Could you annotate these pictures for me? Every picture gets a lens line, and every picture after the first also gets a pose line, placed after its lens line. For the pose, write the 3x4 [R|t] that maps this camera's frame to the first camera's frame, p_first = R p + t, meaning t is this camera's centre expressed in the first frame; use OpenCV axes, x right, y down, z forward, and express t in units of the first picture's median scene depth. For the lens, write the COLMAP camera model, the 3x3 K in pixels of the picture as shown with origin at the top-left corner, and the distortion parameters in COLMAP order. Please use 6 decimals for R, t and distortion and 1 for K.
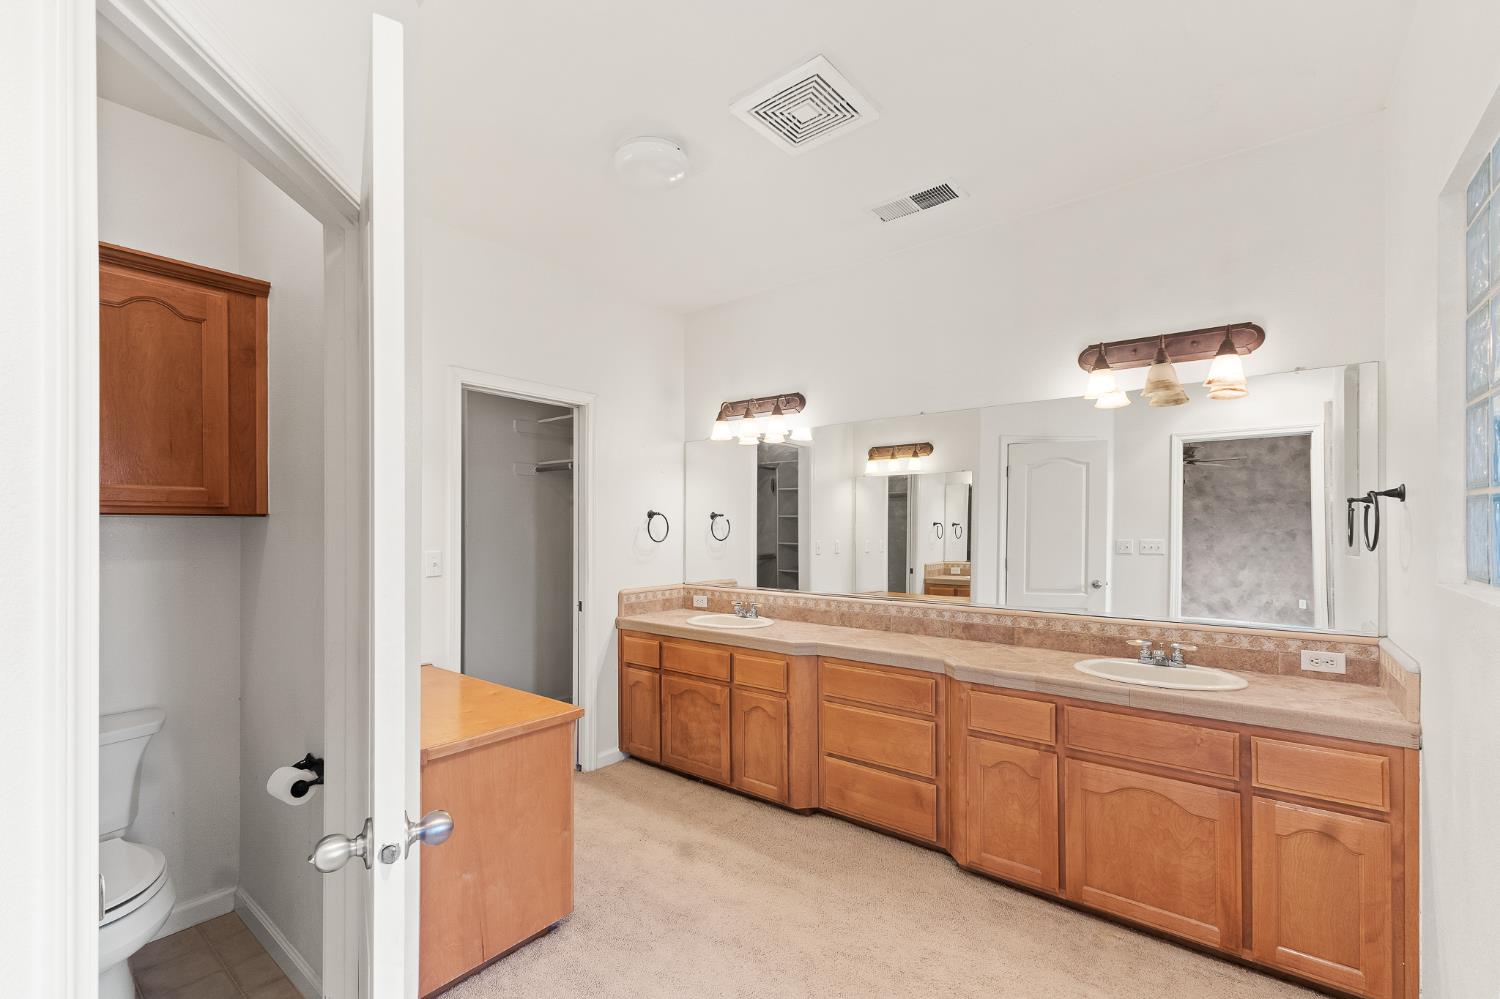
lens RADIAL K [[635.0, 0, 760.6], [0, 635.0, 522.9], [0, 0, 1]] dist [0.001828, 0.000099]
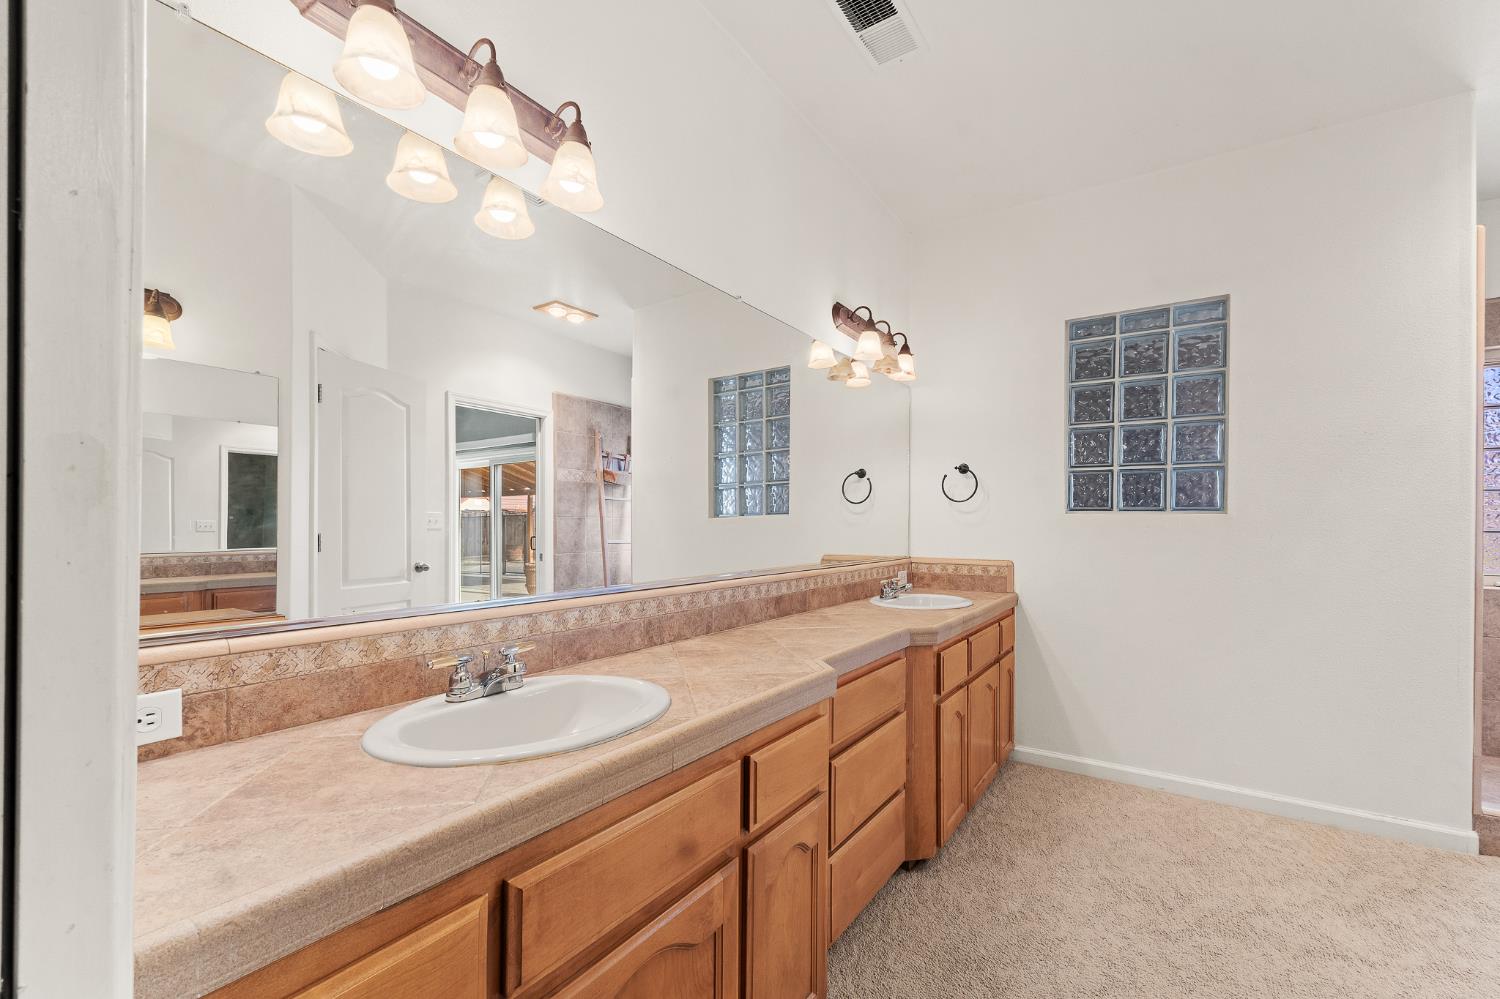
lens RADIAL K [[635.0, 0, 760.6], [0, 635.0, 522.9], [0, 0, 1]] dist [0.001828, 0.000099]
pose [[-0.083047, 0.005906, 0.996528, -0.396414], [-0.010142, 0.999926, -0.006771, 0.066978], [-0.996494, -0.010669, -0.082981, 0.975852]]
